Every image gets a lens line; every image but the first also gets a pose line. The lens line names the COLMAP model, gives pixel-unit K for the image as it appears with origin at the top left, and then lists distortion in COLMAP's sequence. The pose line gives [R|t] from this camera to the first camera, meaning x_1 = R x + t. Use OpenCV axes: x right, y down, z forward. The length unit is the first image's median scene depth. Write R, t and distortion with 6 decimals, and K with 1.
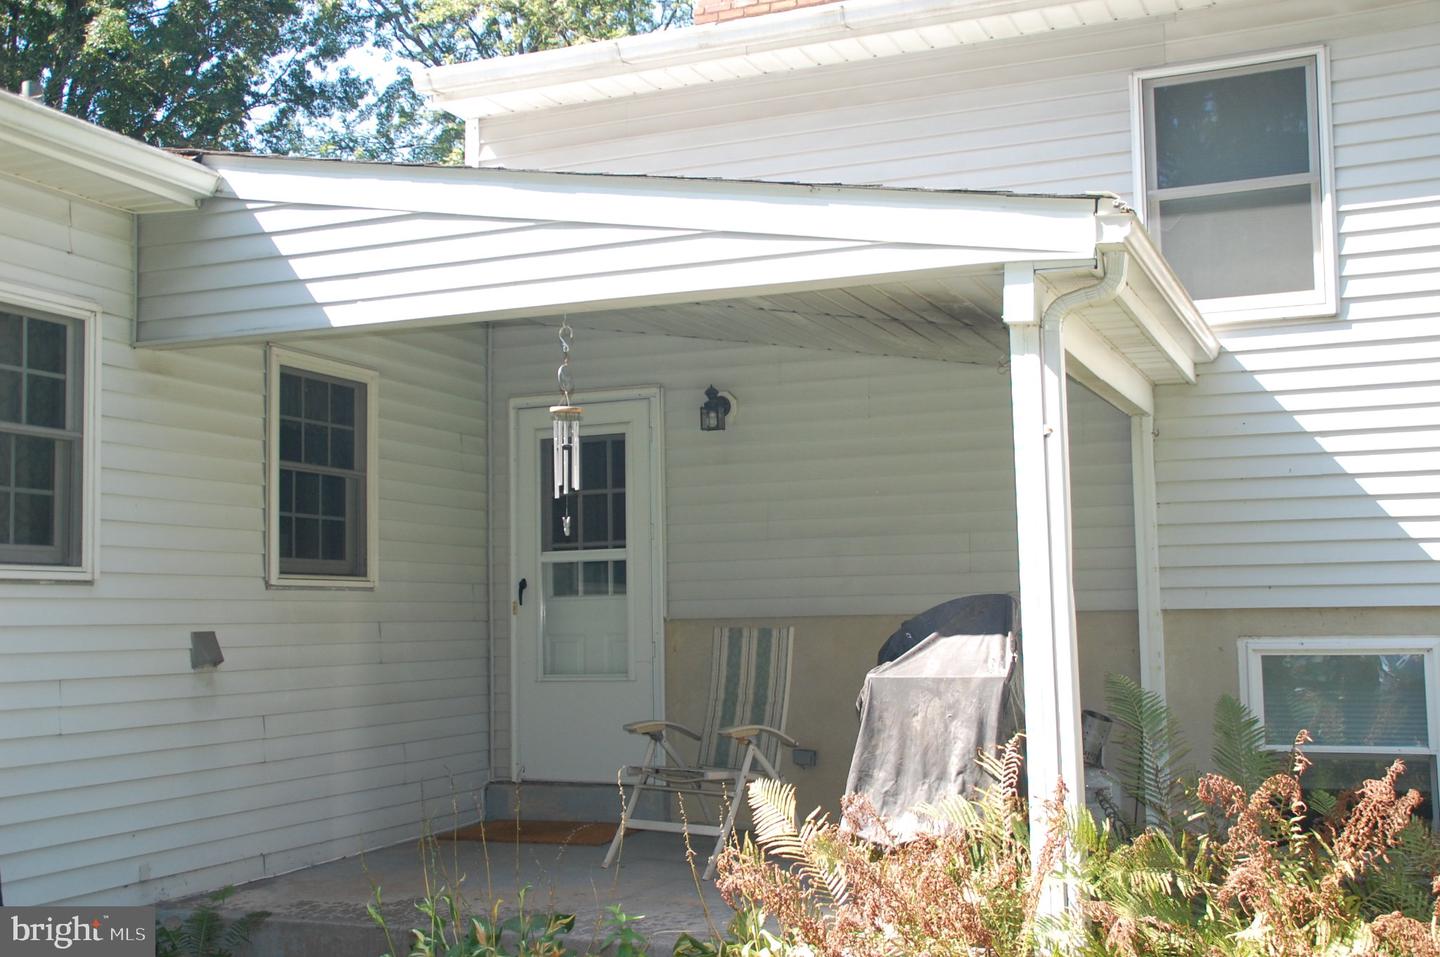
lens RADIAL K [[1581.8, 0, 720.0], [0, 1581.8, 478.5], [0, 0, 1]] dist [0.017986, 0.042354]
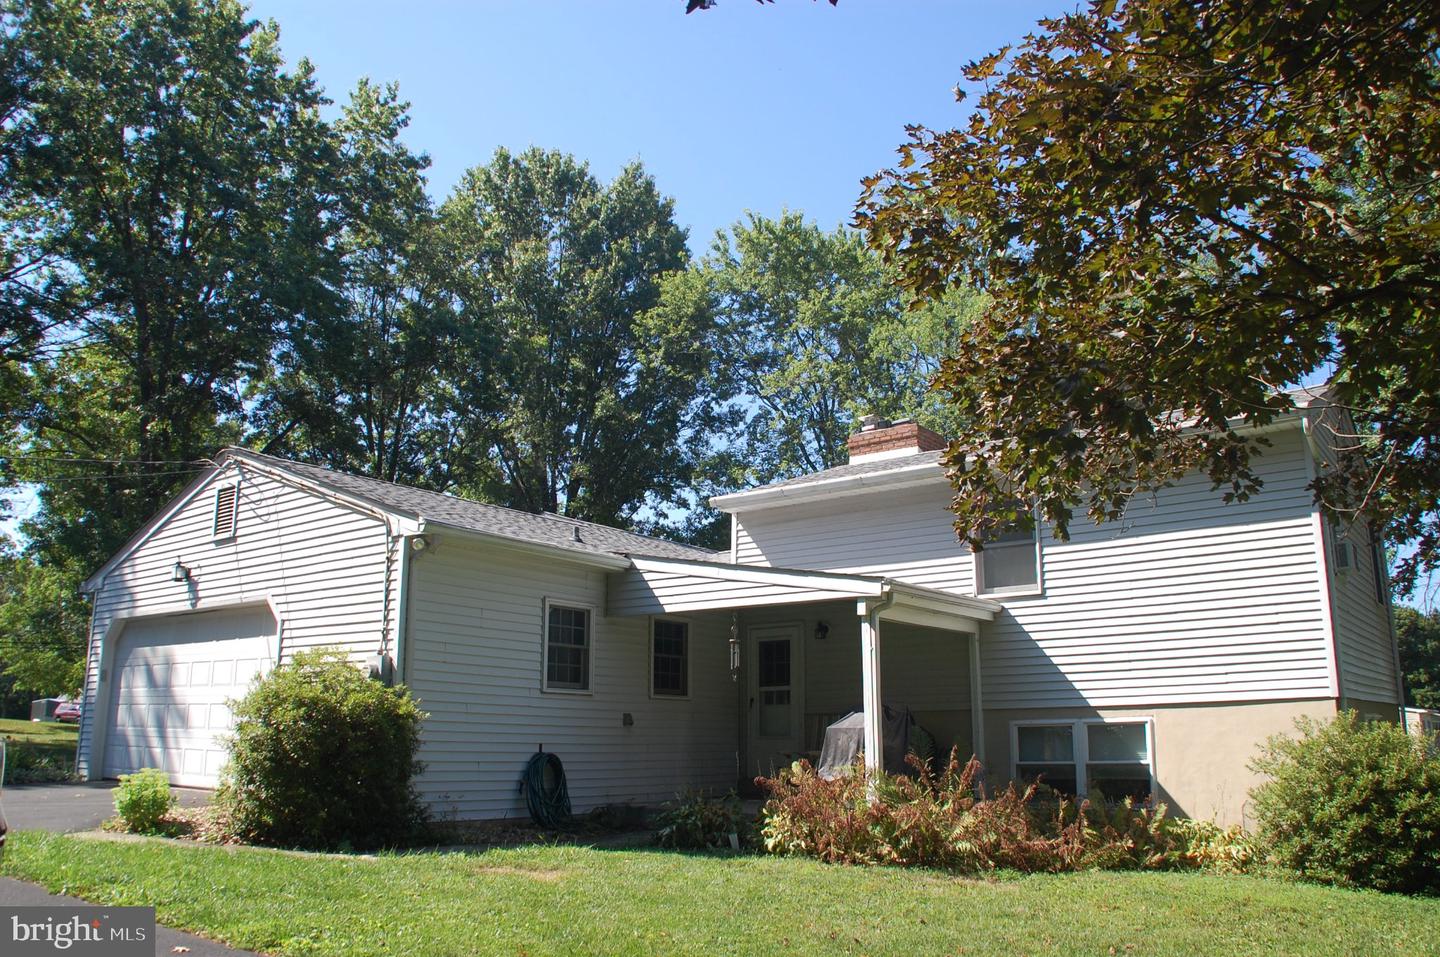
lens RADIAL K [[1125.0, 0, 732.7], [0, 1125.0, 473.6], [0, 0, 1]] dist [-0.134423, 0.007804]
pose [[0.967747, -0.041201, -0.248532, 0.308834], [0.005334, 0.989666, -0.143295, -0.035072], [0.251867, 0.137347, 0.957966, -0.773730]]
